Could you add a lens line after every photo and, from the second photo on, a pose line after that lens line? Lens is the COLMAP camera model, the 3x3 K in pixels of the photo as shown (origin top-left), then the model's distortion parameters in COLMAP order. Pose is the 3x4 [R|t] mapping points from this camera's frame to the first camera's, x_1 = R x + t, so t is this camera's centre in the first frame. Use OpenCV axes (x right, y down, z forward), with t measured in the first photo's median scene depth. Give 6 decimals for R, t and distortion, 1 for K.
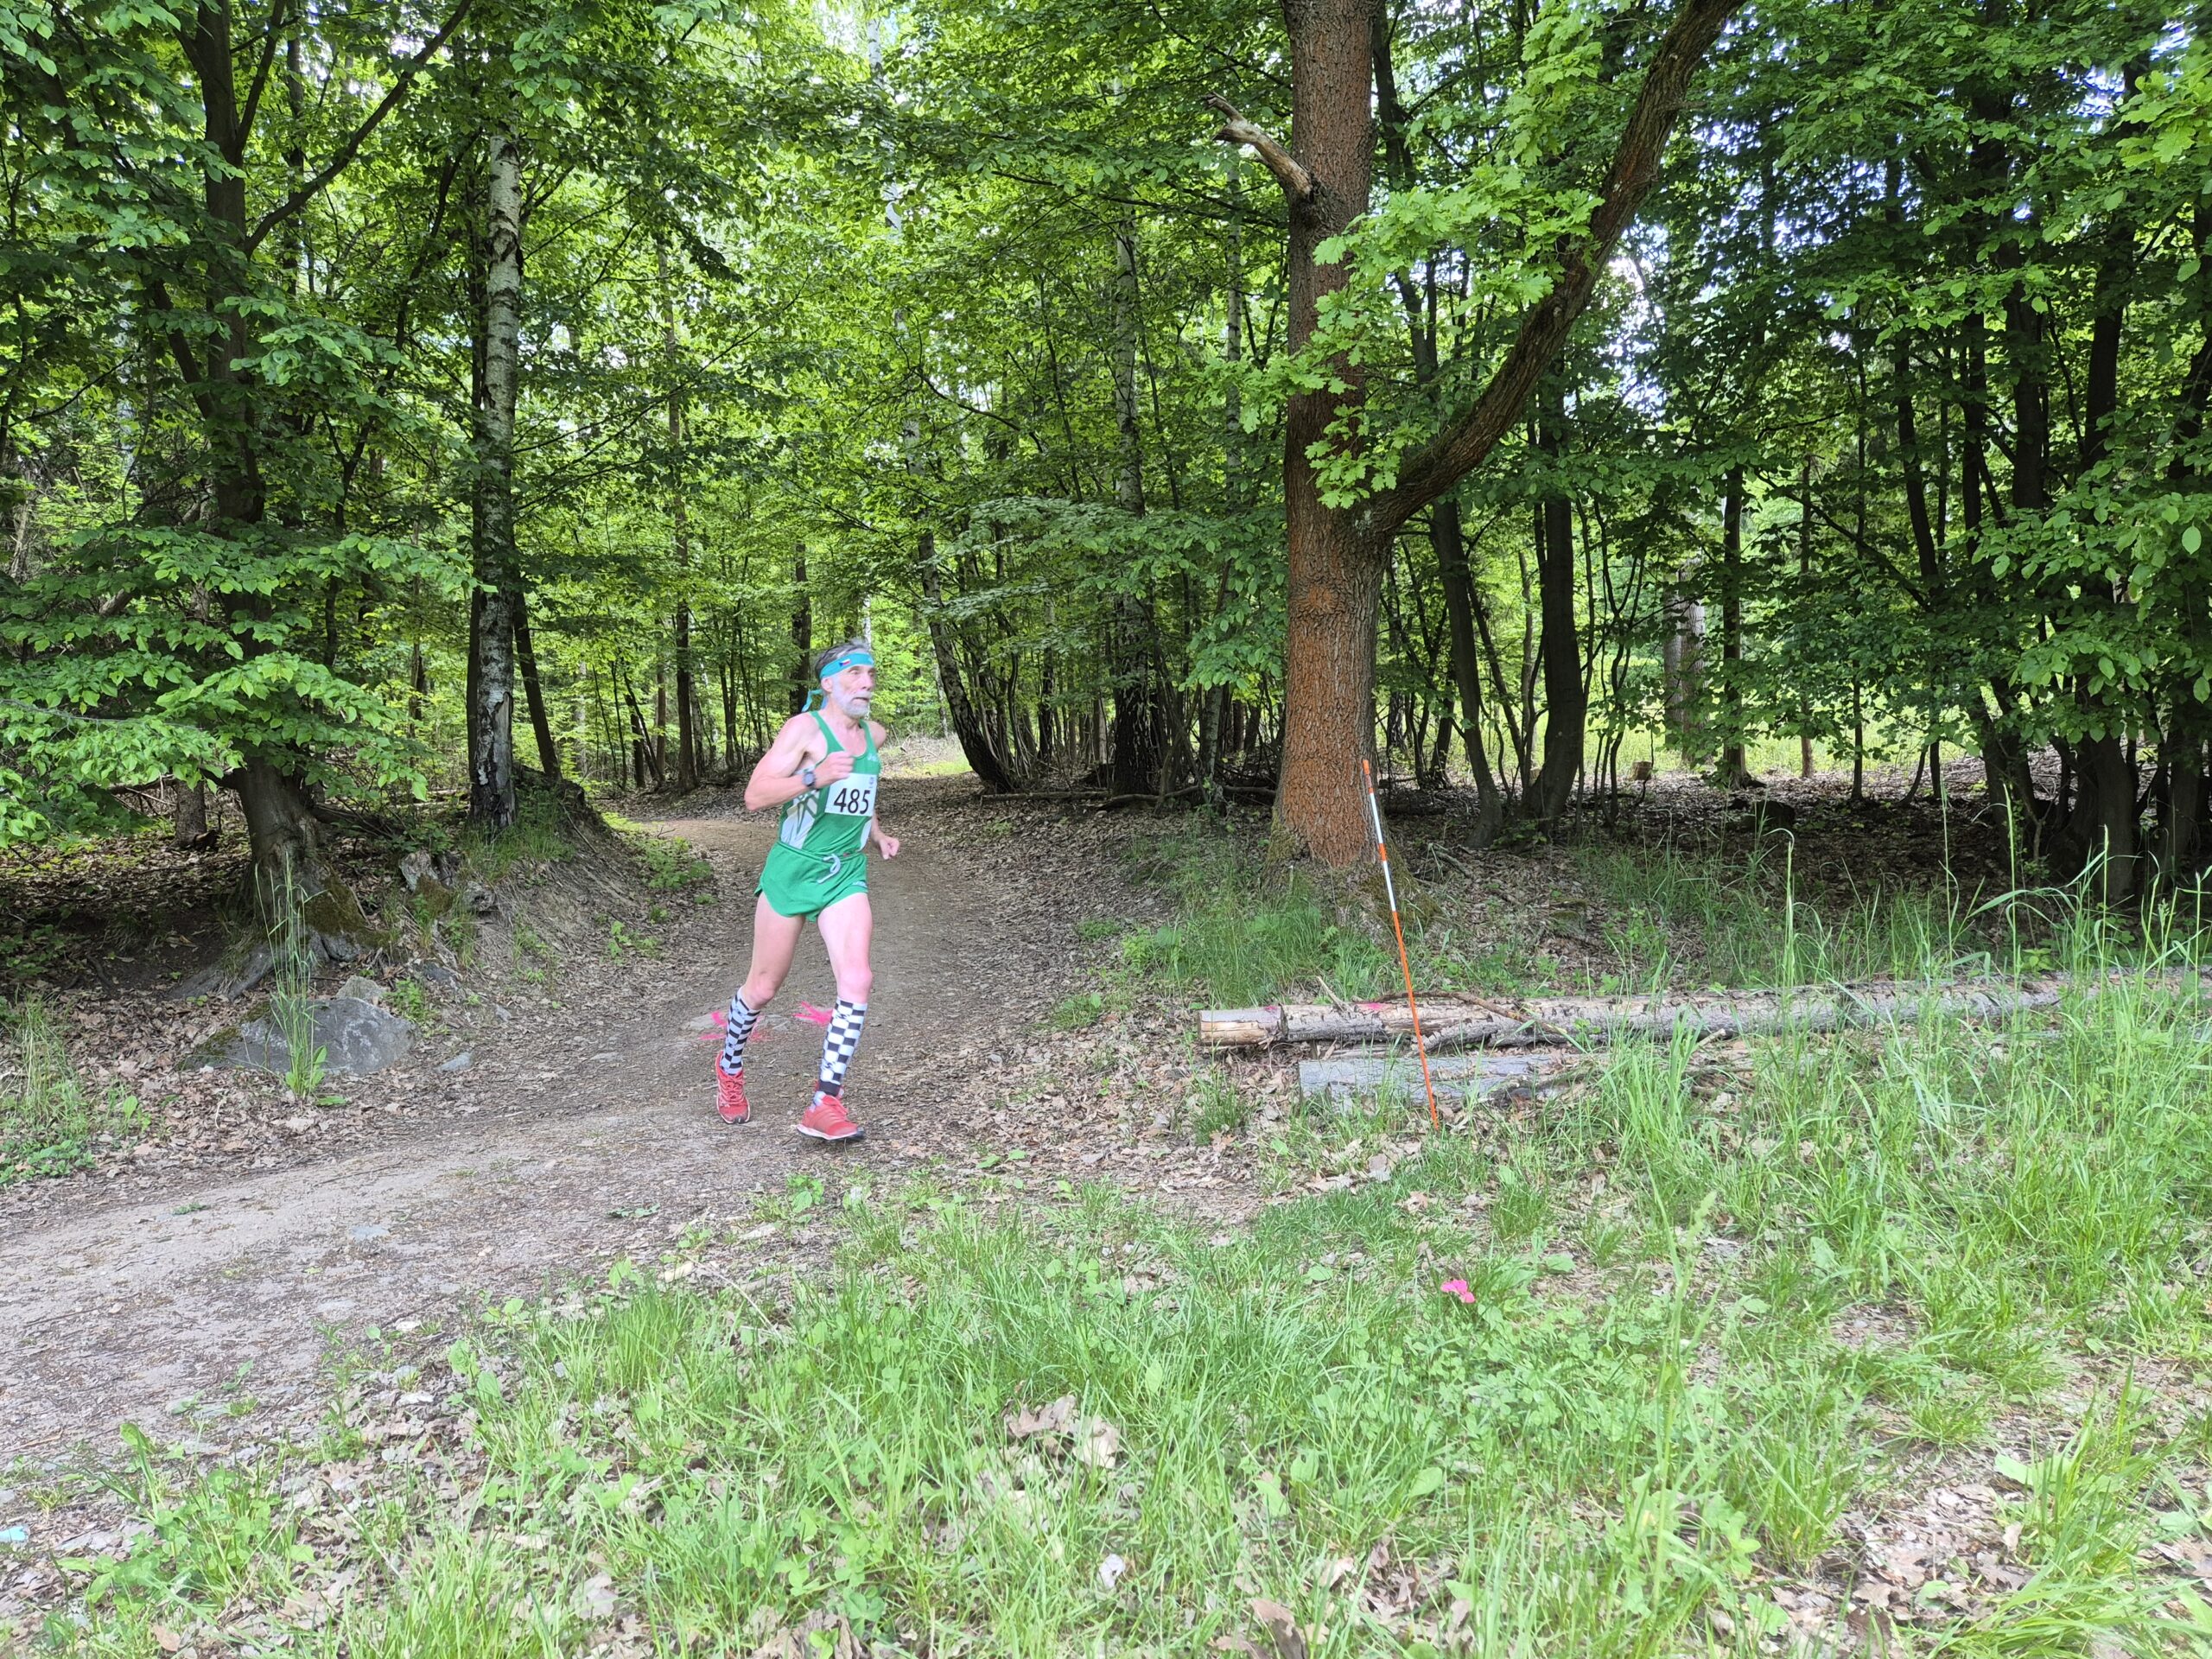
lens RADIAL K [[1452.0, 0, 1106.0], [0, 1452.0, 829.5], [0, 0, 1]] dist [0.077229, -0.065325]
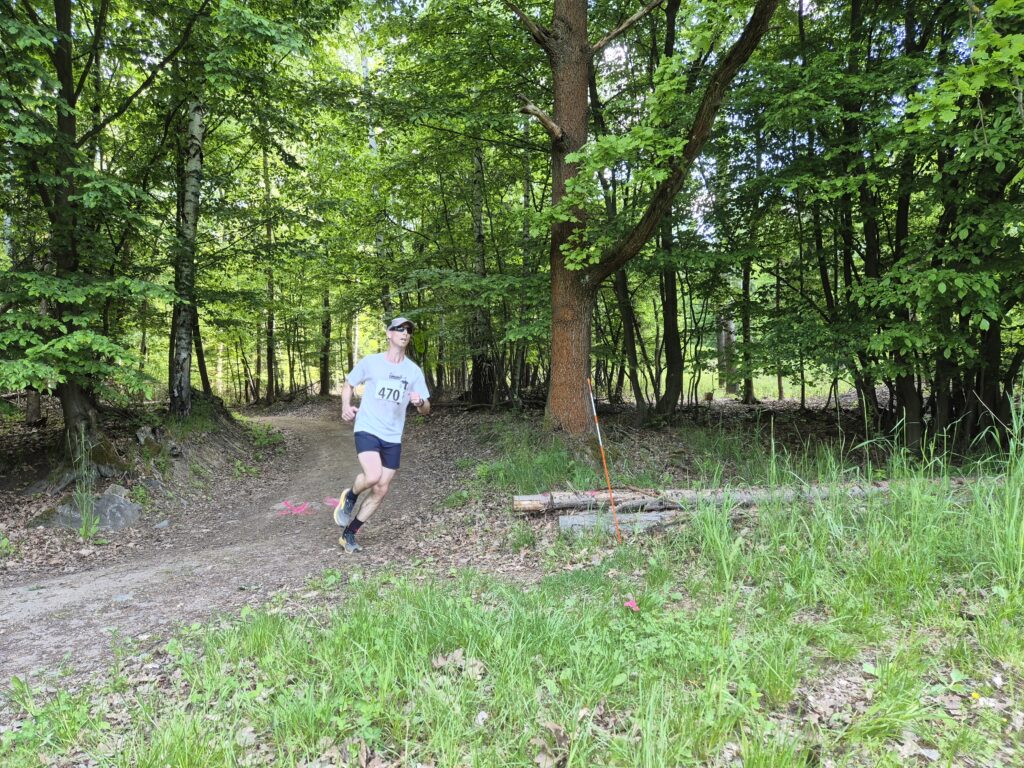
lens RADIAL K [[670.3, 0, 502.6], [0, 670.3, 385.0], [0, 0, 1]] dist [0.071995, -0.060087]
pose [[0.998521, 0.007475, 0.053843, -0.005533], [-0.004290, 0.998247, -0.059035, 0.013187], [-0.054190, 0.058716, 0.996803, -0.014457]]
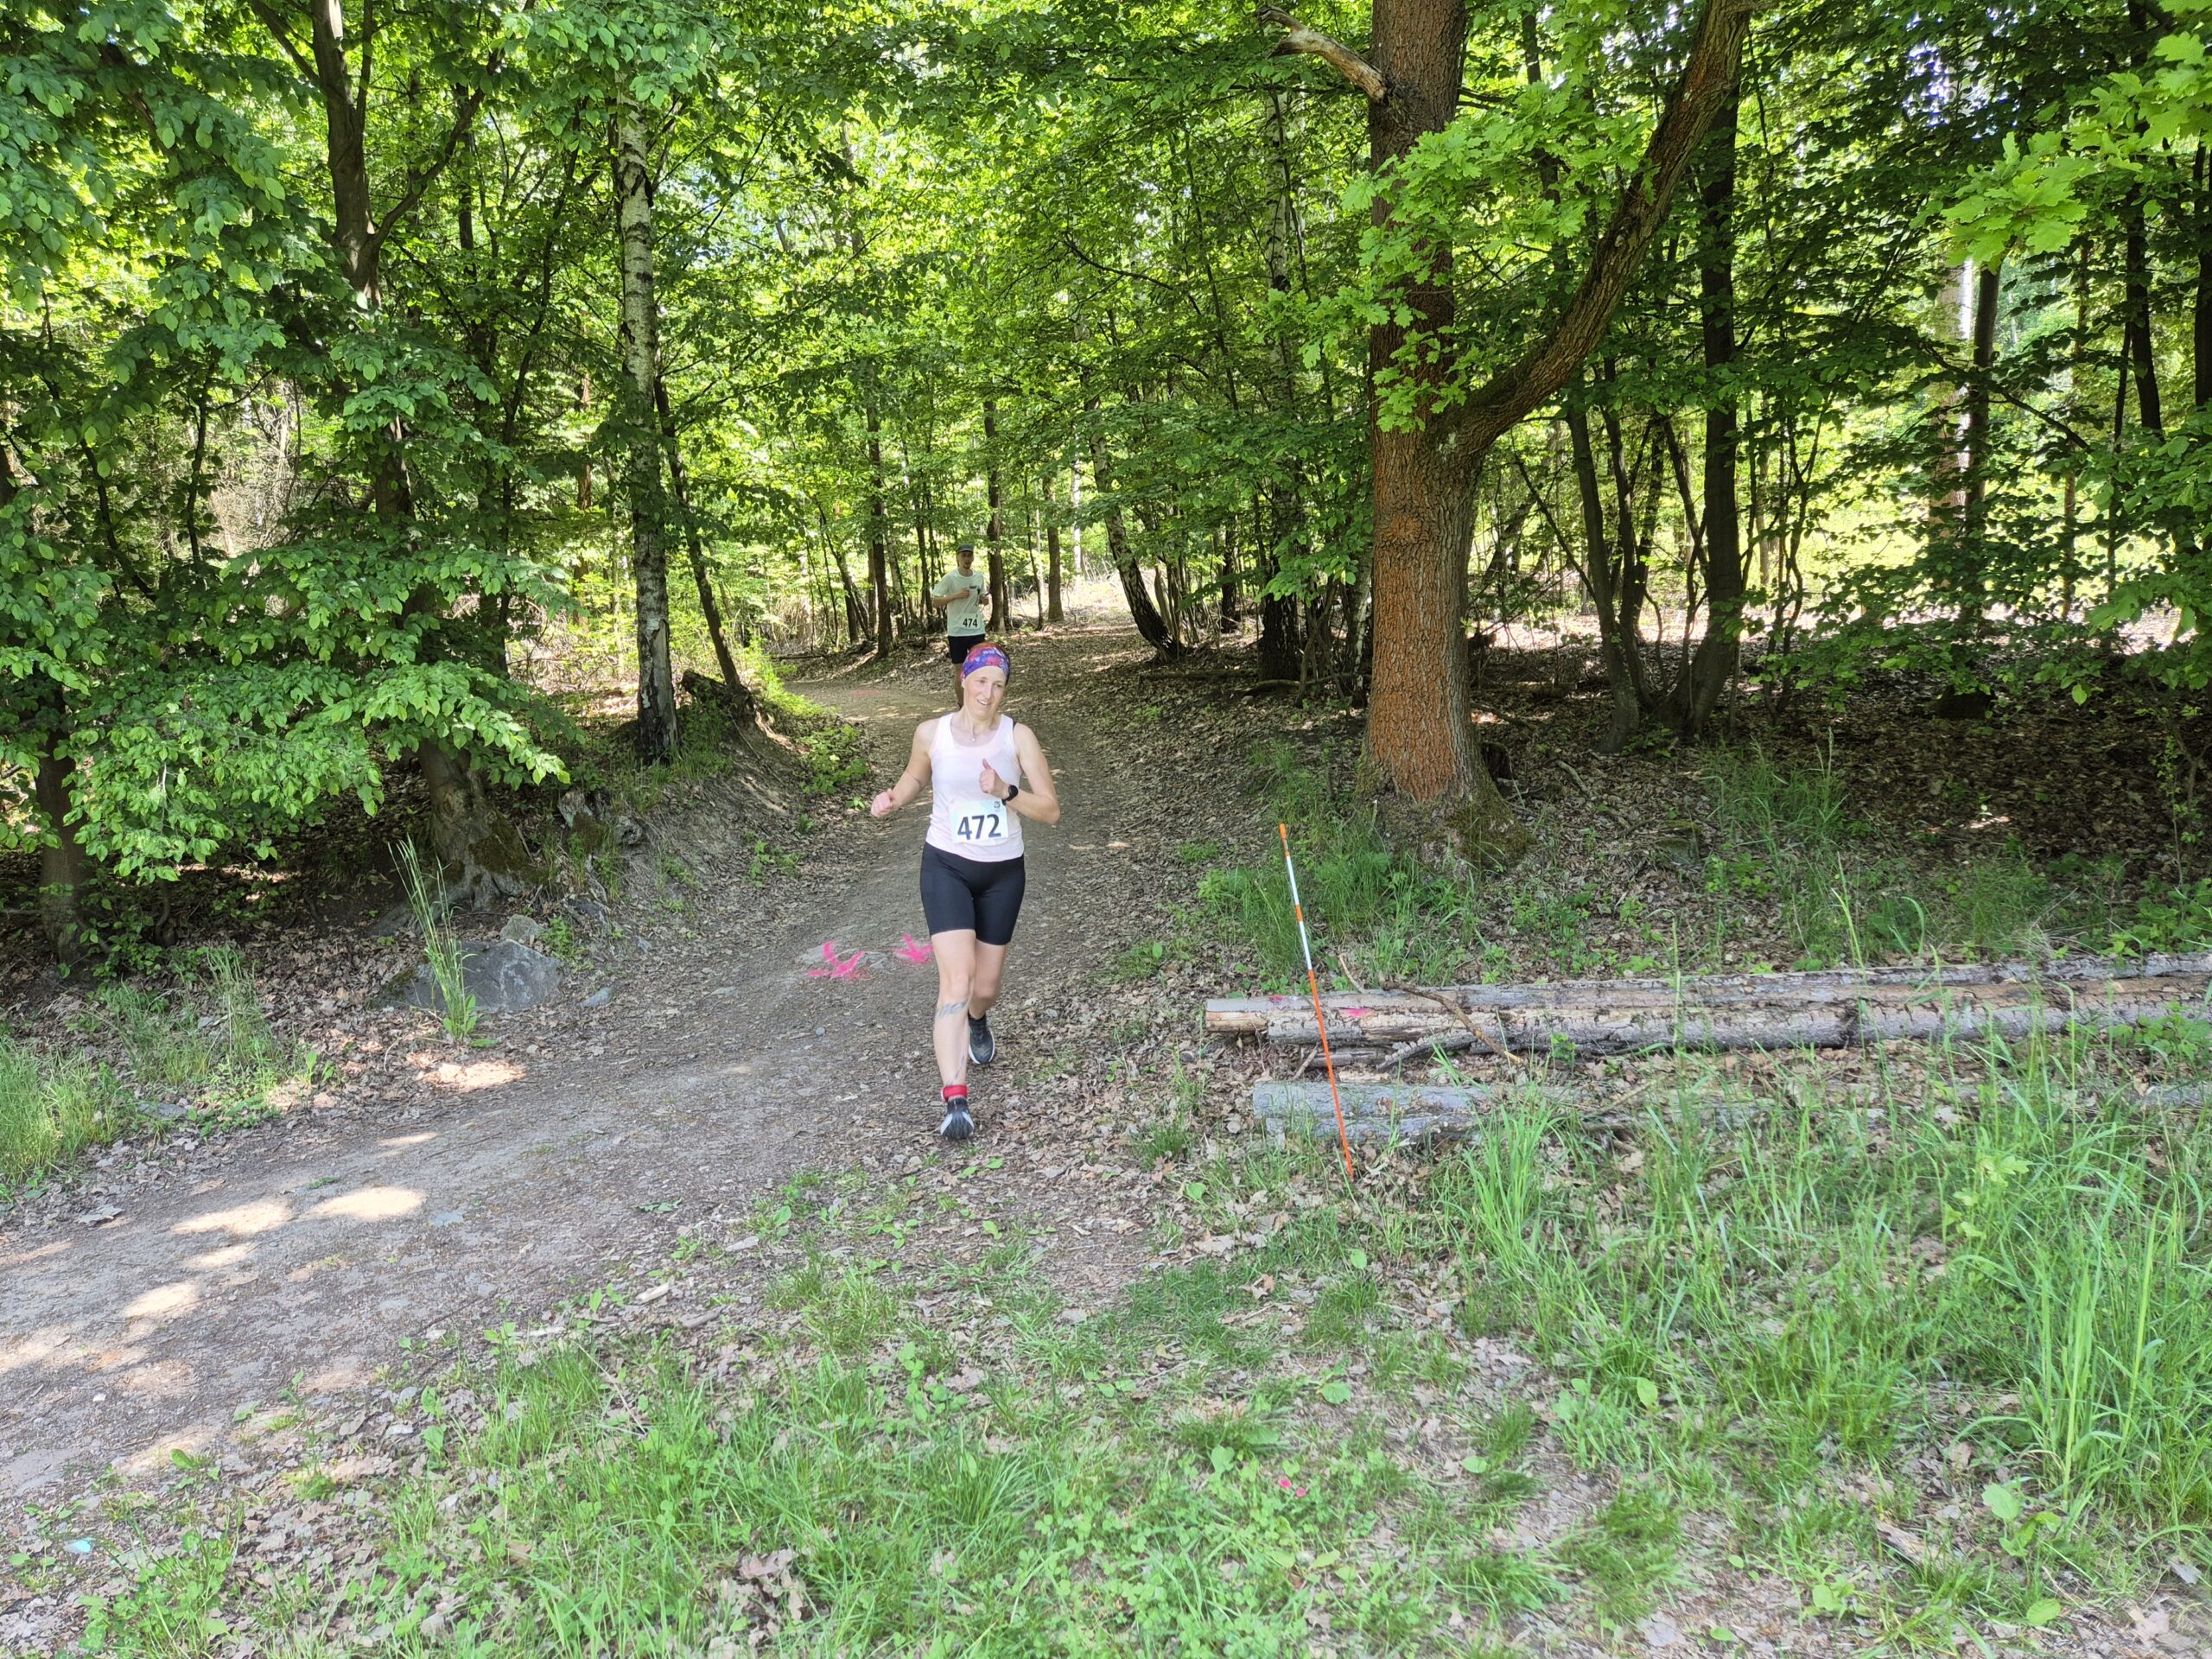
lens RADIAL K [[1452.4, 0, 1079.2], [0, 1452.4, 836.9], [0, 0, 1]] dist [0.072717, -0.061687]
pose [[0.984359, -0.005469, -0.176090, 0.118407], [0.027988, 0.991679, 0.125654, -0.092829], [0.173938, -0.128617, 0.976321, -0.014031]]
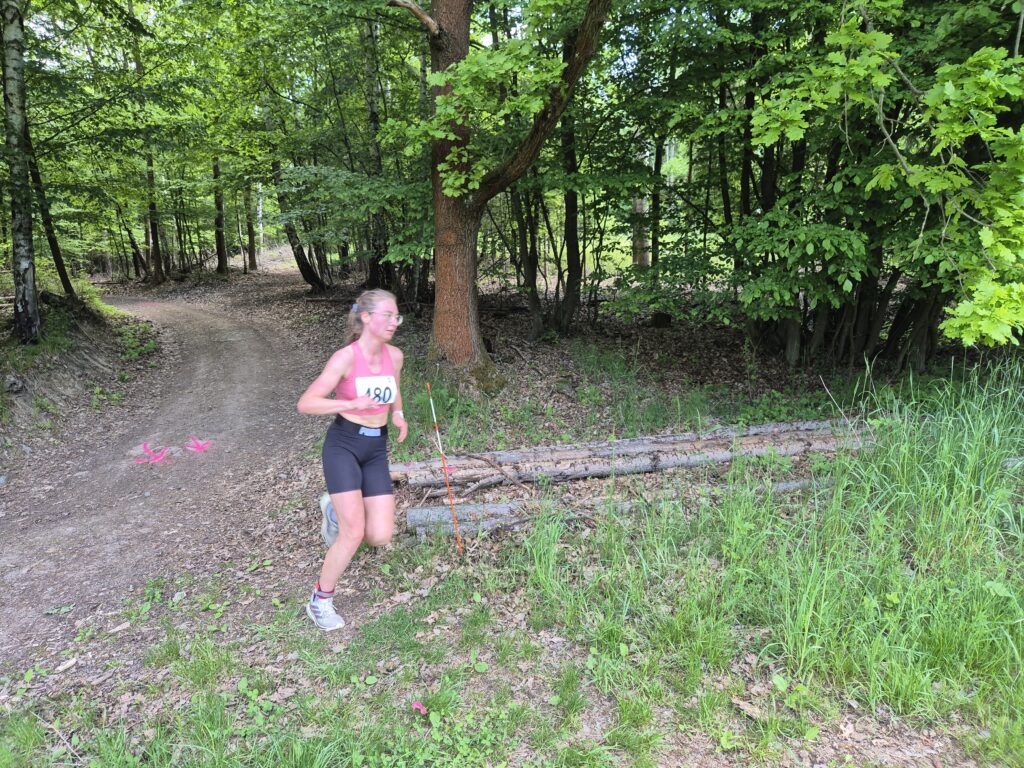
lens RADIAL K [[673.1, 0, 502.2], [0, 673.1, 372.9], [0, 0, 1]] dist [0.071118, -0.063813]
pose [[0.986386, -0.018452, 0.163410, 0.068590], [-0.002577, 0.991828, 0.127555, -0.100031], [-0.164428, -0.126240, 0.978277, 0.024091]]
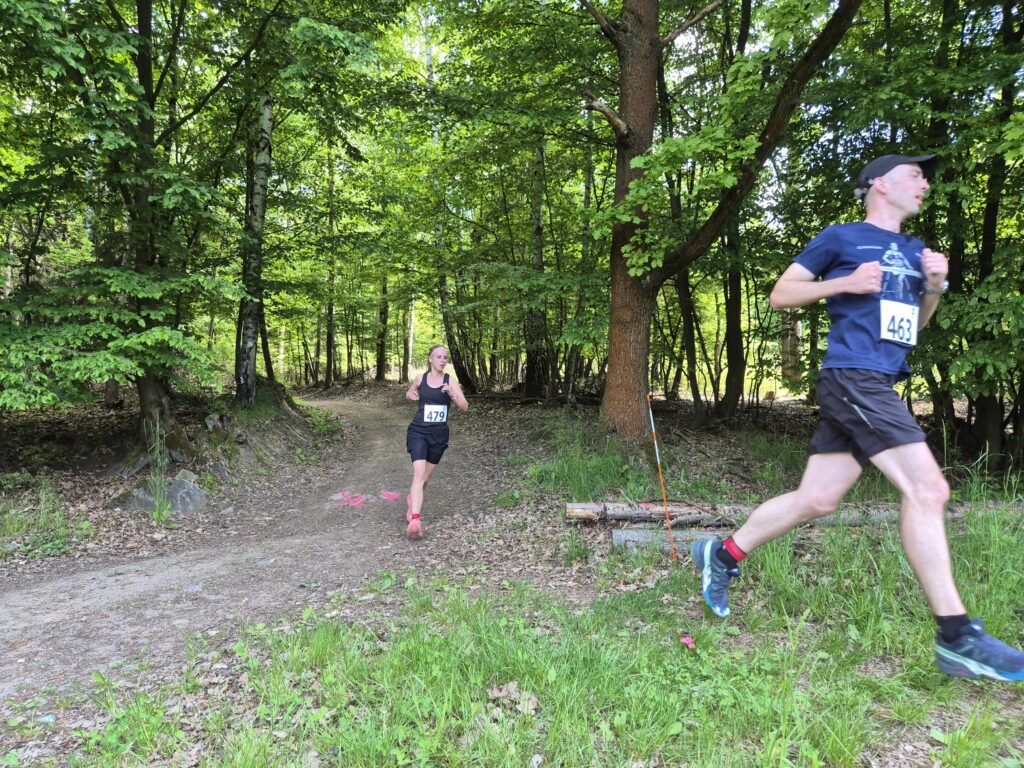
lens RADIAL K [[672.3, 0, 499.6], [0, 672.3, 387.4], [0, 0, 1]] dist [0.072717, -0.061687]
pose [[0.998887, 0.038016, -0.027925, -0.010372], [-0.038947, 0.998676, -0.033611, -0.008422], [0.026610, 0.034661, 0.999045, -0.017627]]
